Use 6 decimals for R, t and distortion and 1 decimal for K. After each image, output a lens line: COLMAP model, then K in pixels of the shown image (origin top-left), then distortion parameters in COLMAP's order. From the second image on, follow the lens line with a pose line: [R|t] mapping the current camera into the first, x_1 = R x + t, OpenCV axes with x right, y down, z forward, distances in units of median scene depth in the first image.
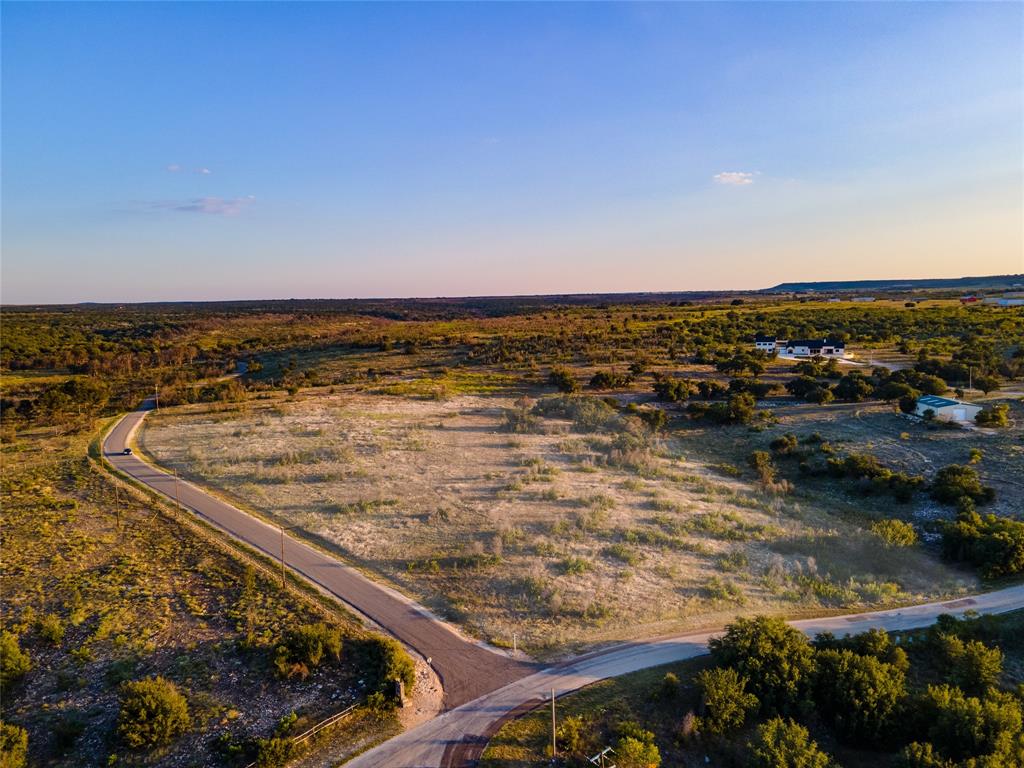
lens RADIAL K [[745.7, 0, 509.5], [0, 745.7, 384.6], [0, 0, 1]] dist [0.025900, 0.037051]
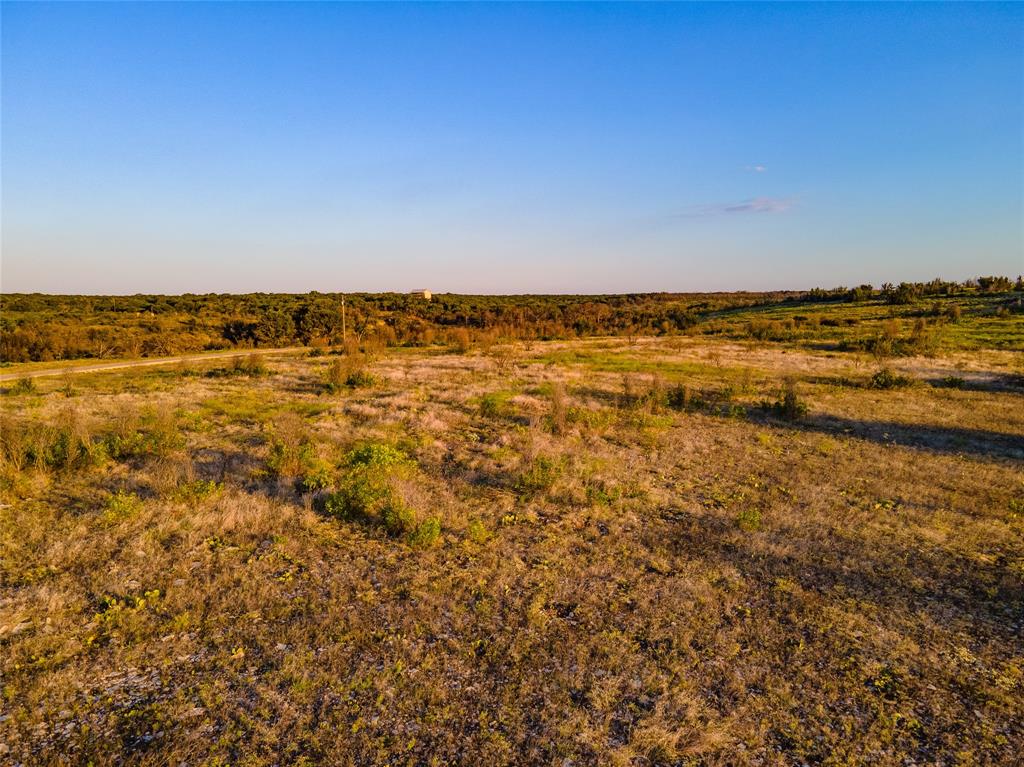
lens RADIAL K [[745.7, 0, 509.5], [0, 745.7, 384.1], [0, 0, 1]] dist [0.025900, 0.037051]
pose [[0.783607, 0.080406, -0.616031, -0.015836], [-0.080124, 0.996388, 0.028132, 0.034116], [0.616068, 0.027314, 0.787219, 0.542818]]
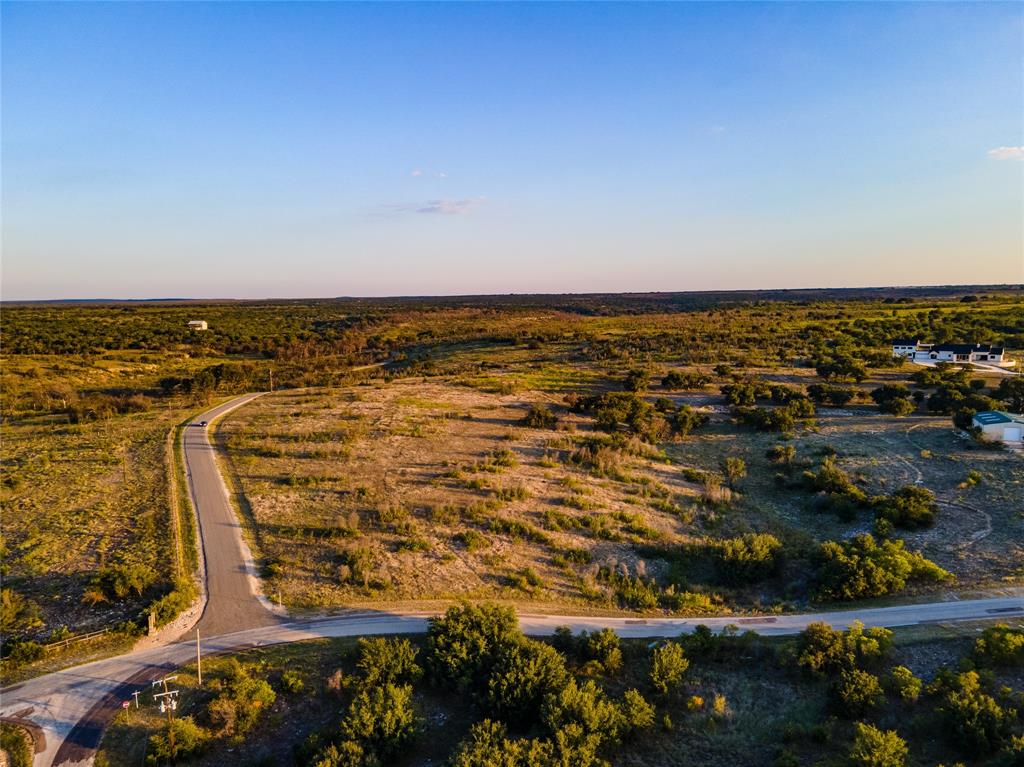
lens RADIAL K [[745.7, 0, 509.5], [0, 745.7, 384.1], [0, 0, 1]] dist [0.025900, 0.037051]
pose [[0.956335, 0.039339, -0.289614, 0.187895], [-0.037553, 0.999226, 0.011722, -0.004033], [0.289851, -0.000334, 0.957072, -0.001819]]
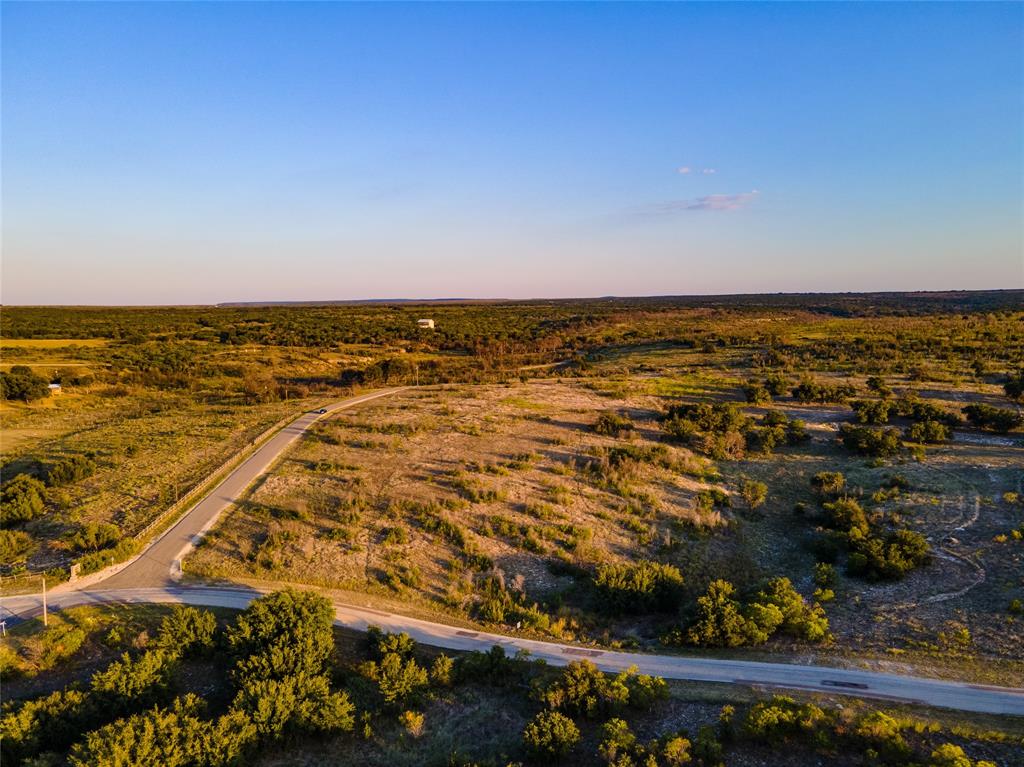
lens RADIAL K [[745.7, 0, 509.5], [0, 745.7, 384.1], [0, 0, 1]] dist [0.025900, 0.037051]
pose [[0.795922, 0.077310, -0.600442, 0.348903], [-0.072764, 0.996839, 0.031894, -0.016886], [0.601010, 0.018305, 0.799032, 0.079189]]
